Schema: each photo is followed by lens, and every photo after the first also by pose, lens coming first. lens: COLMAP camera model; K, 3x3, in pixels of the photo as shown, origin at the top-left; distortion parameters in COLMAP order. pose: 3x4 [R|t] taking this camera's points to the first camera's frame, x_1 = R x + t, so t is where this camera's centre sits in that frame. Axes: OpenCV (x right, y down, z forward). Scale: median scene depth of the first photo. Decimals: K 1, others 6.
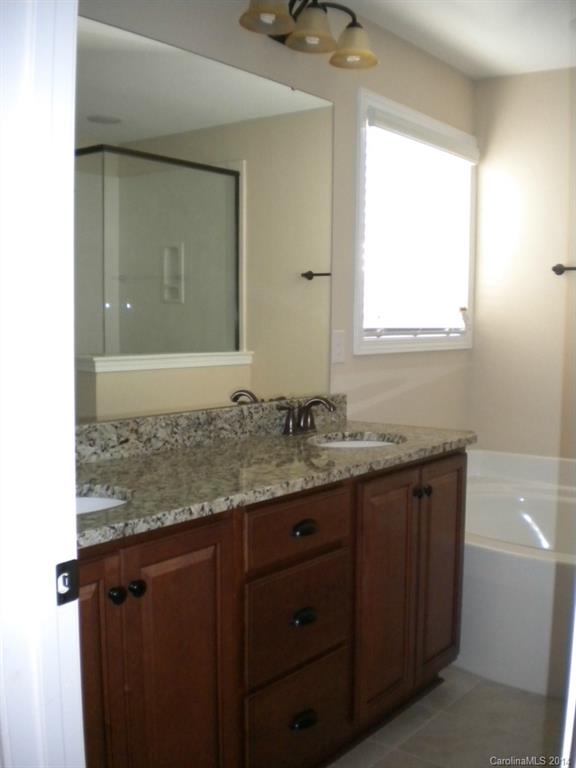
lens RADIAL K [[824.5, 0, 285.3], [0, 824.5, 383.3], [0, 0, 1]] dist [-0.150404, 0.000000]
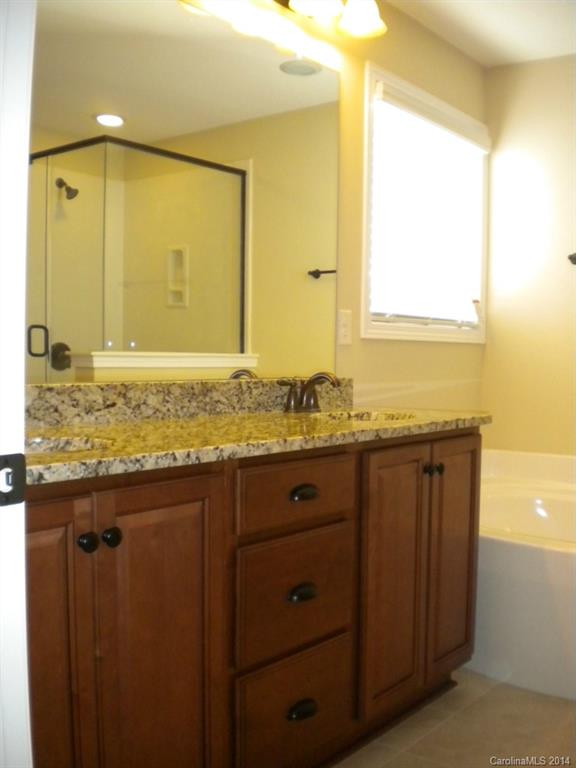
lens RADIAL K [[824.5, 0, 288.9], [0, 824.5, 386.5], [0, 0, 1]] dist [-0.150404, 0.000000]
pose [[0.999937, 0.006150, -0.009344, 0.011964], [-0.006548, 0.999048, -0.043130, 0.080127], [0.009070, 0.043189, 0.999026, 0.068642]]
